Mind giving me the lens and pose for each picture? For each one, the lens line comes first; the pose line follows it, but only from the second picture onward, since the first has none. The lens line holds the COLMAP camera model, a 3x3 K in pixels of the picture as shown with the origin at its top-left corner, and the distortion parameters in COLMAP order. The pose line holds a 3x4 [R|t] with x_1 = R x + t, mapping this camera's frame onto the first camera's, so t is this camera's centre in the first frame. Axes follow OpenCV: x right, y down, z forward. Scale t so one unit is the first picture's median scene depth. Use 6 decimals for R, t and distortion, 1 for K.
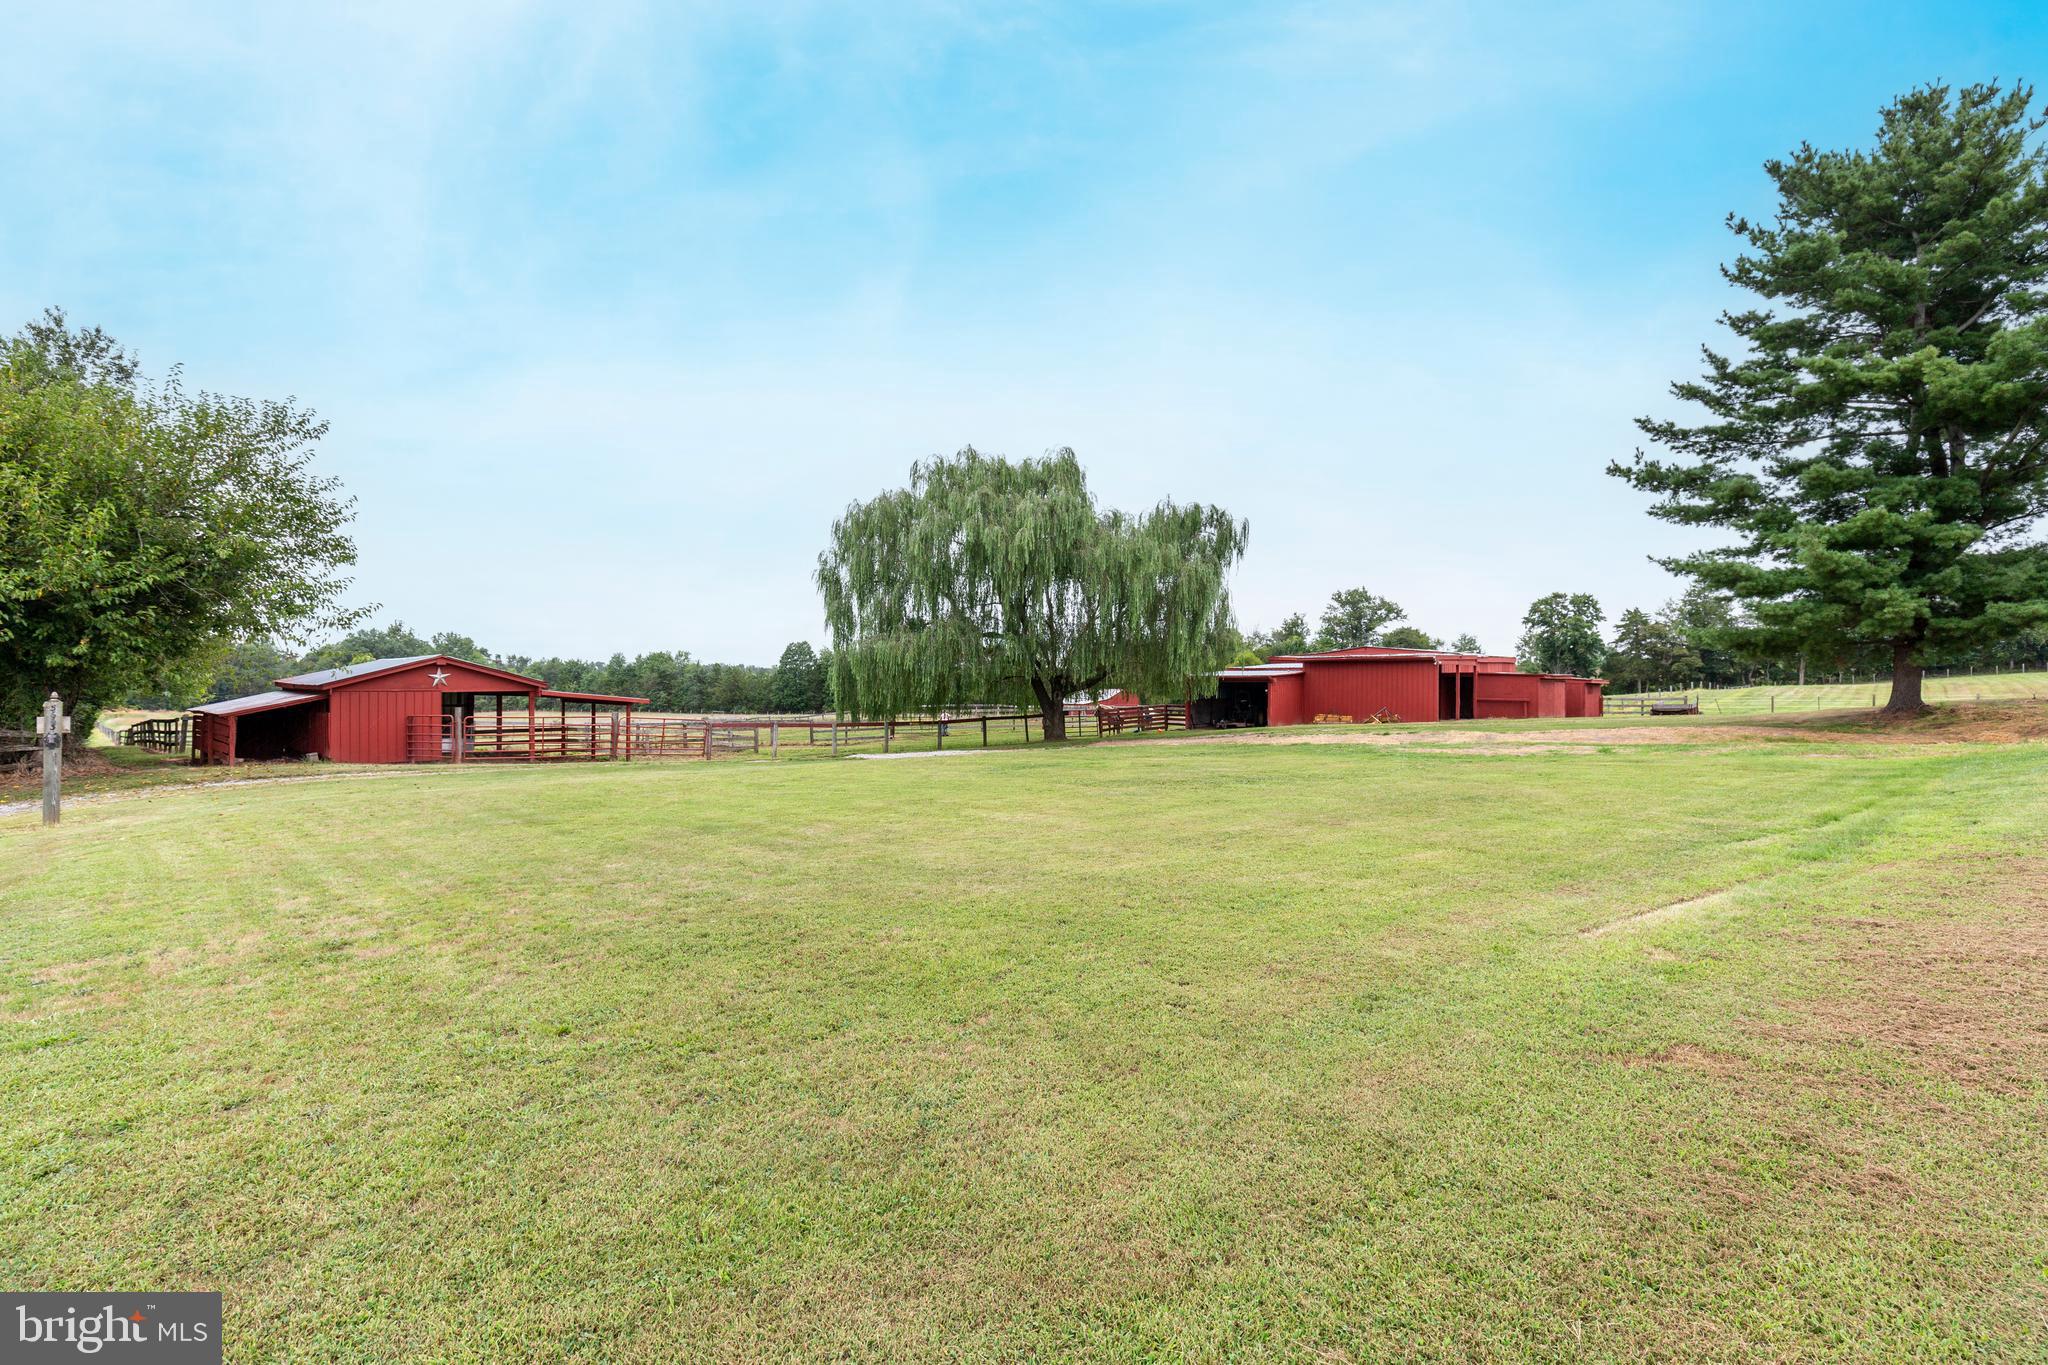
lens RADIAL K [[928.5, 0, 1036.4], [0, 928.5, 681.9], [0, 0, 1]] dist [0.003537, -0.000272]
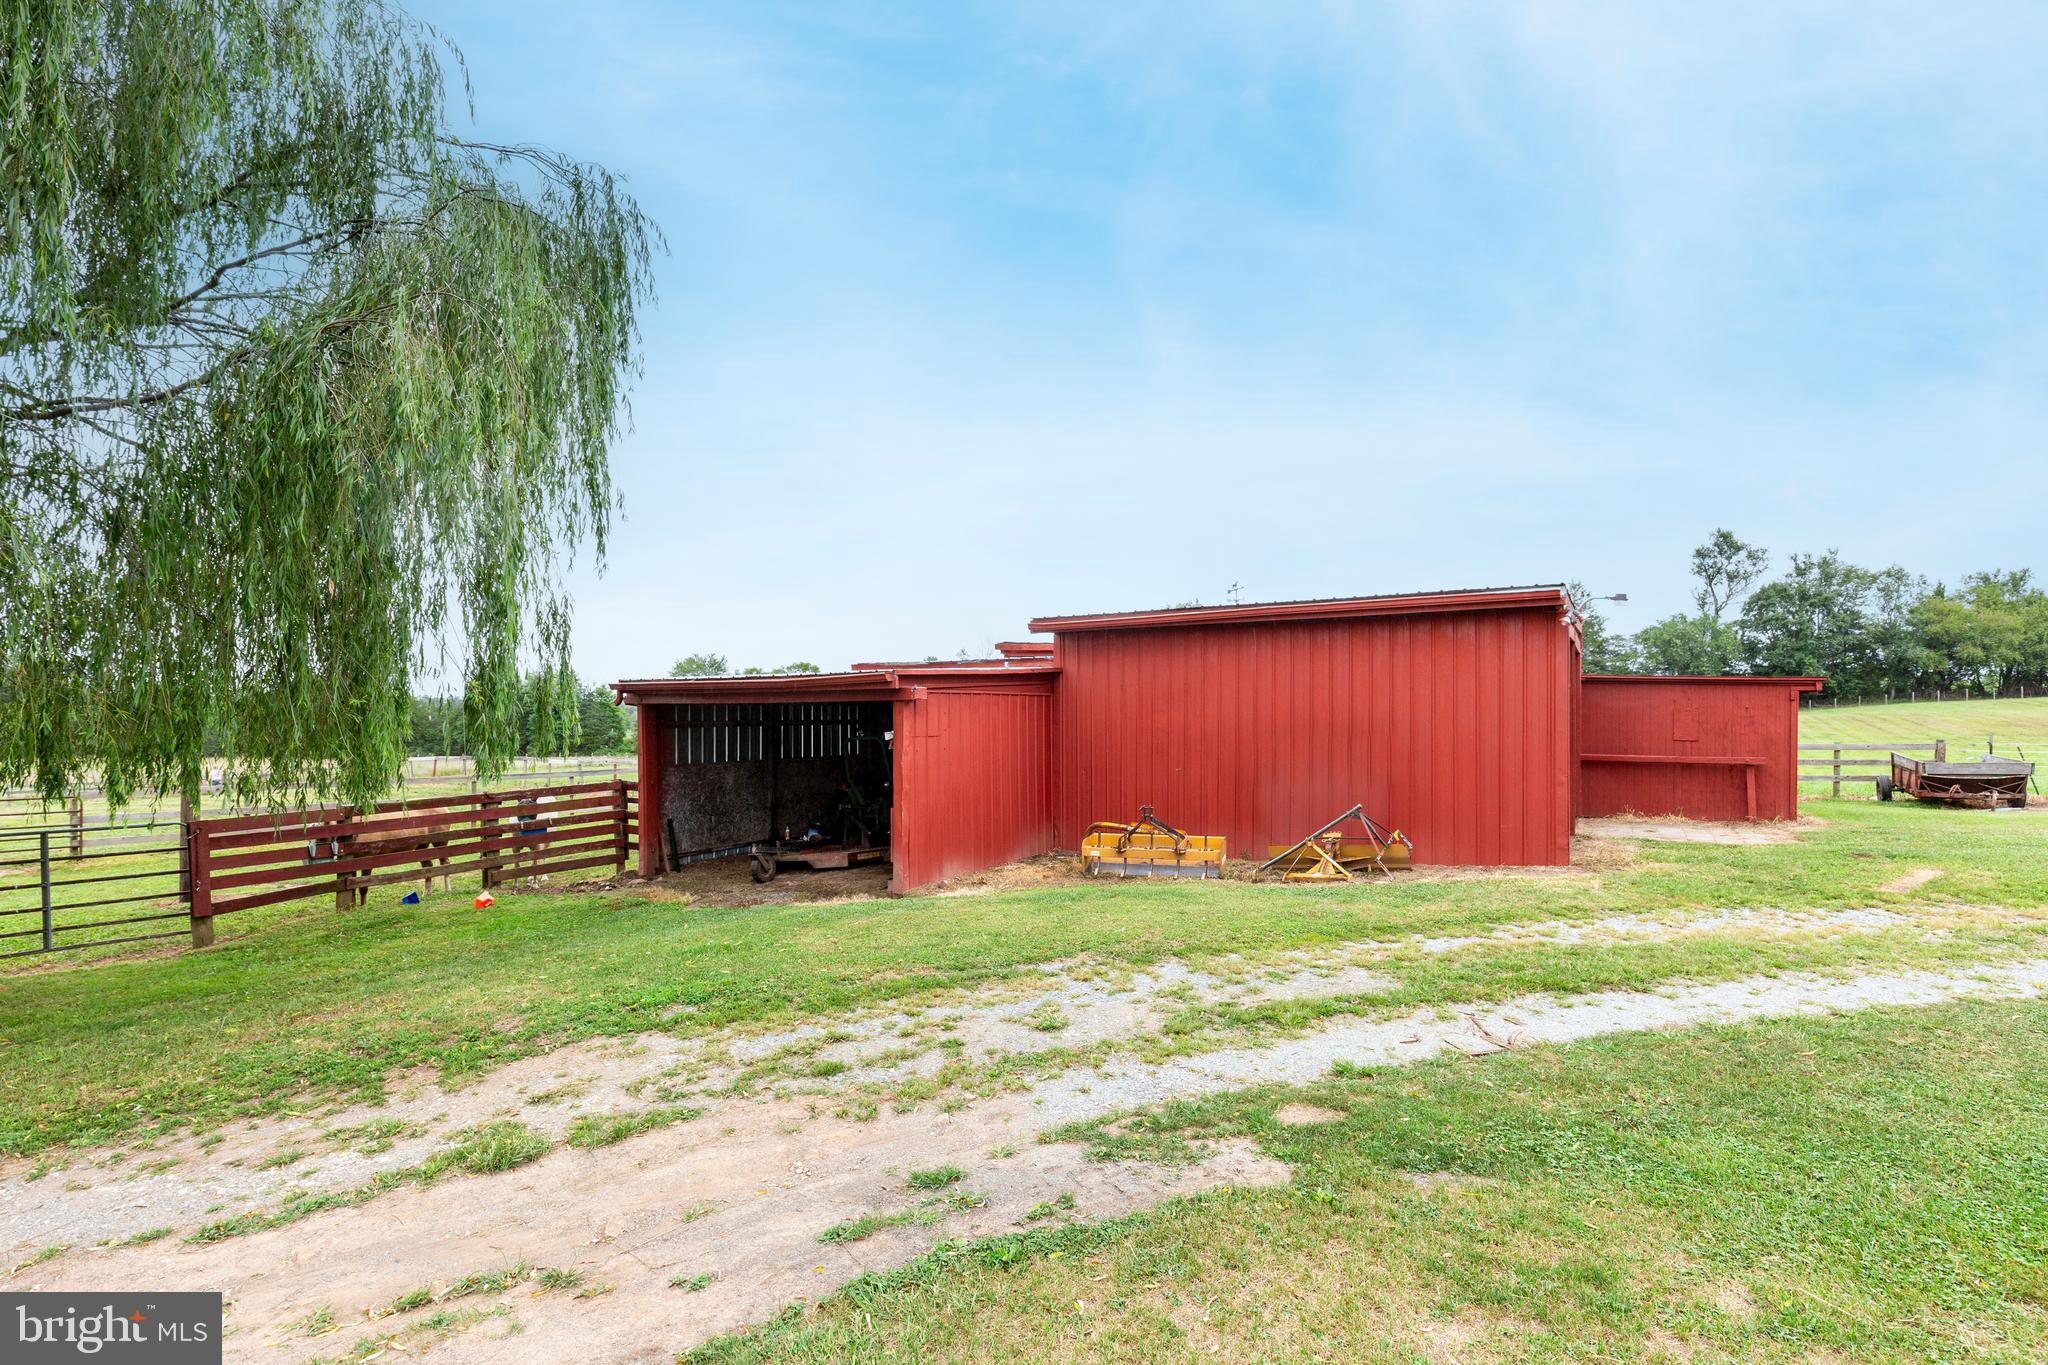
lens RADIAL K [[928.5, 0, 1011.5], [0, 928.5, 692.0], [0, 0, 1]] dist [0.003537, -0.000272]
pose [[0.989927, 0.006916, 0.141409, 0.376969], [-0.003920, 0.999762, -0.021458, 0.006081], [-0.141523, 0.020687, 0.989719, 1.157059]]
